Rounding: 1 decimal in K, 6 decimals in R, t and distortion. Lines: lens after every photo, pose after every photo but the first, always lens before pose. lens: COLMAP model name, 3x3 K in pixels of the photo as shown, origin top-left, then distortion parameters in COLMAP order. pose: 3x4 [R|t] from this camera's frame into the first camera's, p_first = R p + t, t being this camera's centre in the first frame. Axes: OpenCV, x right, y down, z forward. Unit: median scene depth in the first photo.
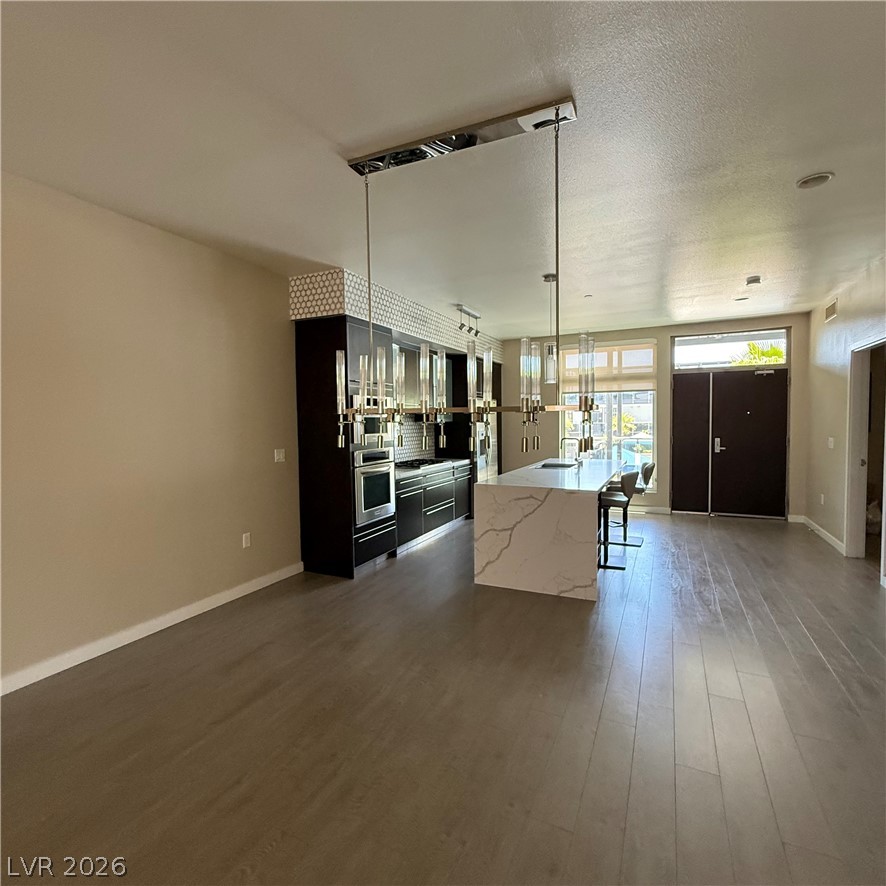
lens RADIAL K [[488.9, 0, 443.0], [0, 488.9, 443.0], [0, 0, 1]] dist [-0.001154, 0.000114]
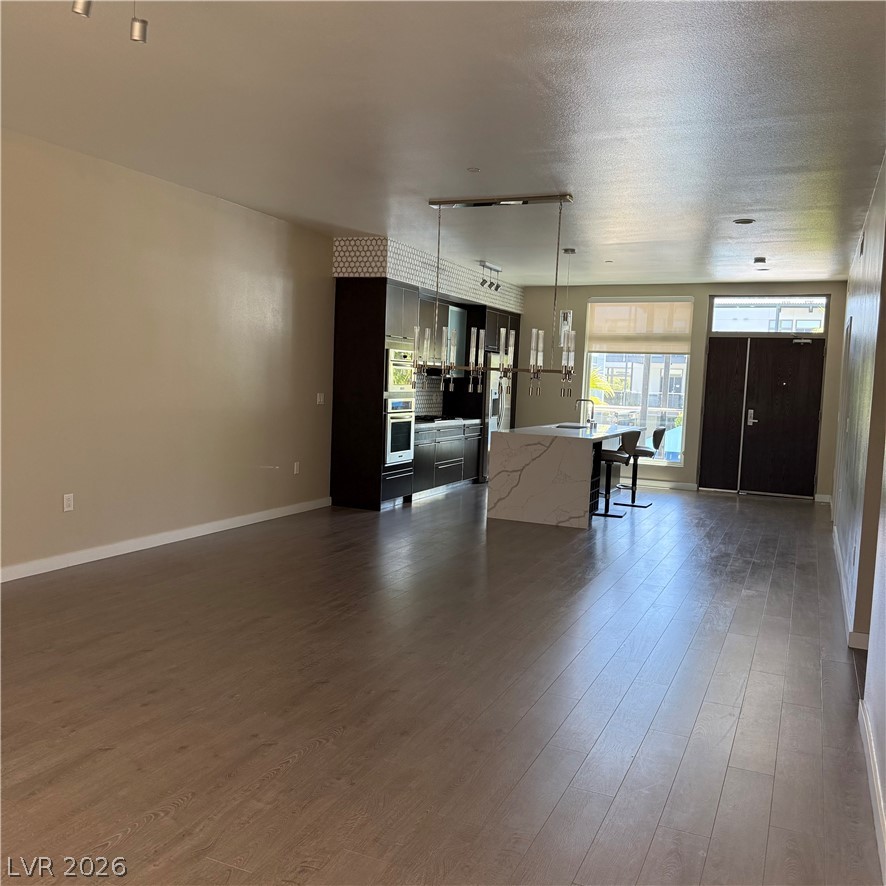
lens RADIAL K [[805.4, 0, 443.0], [0, 805.4, 443.0], [0, 0, 1]] dist [0.105917, -0.004004]
pose [[0.998206, 0.050561, 0.032058, -0.093326], [-0.051677, 0.998050, 0.035015, 0.041972], [-0.030225, -0.036609, 0.998872, -0.768383]]
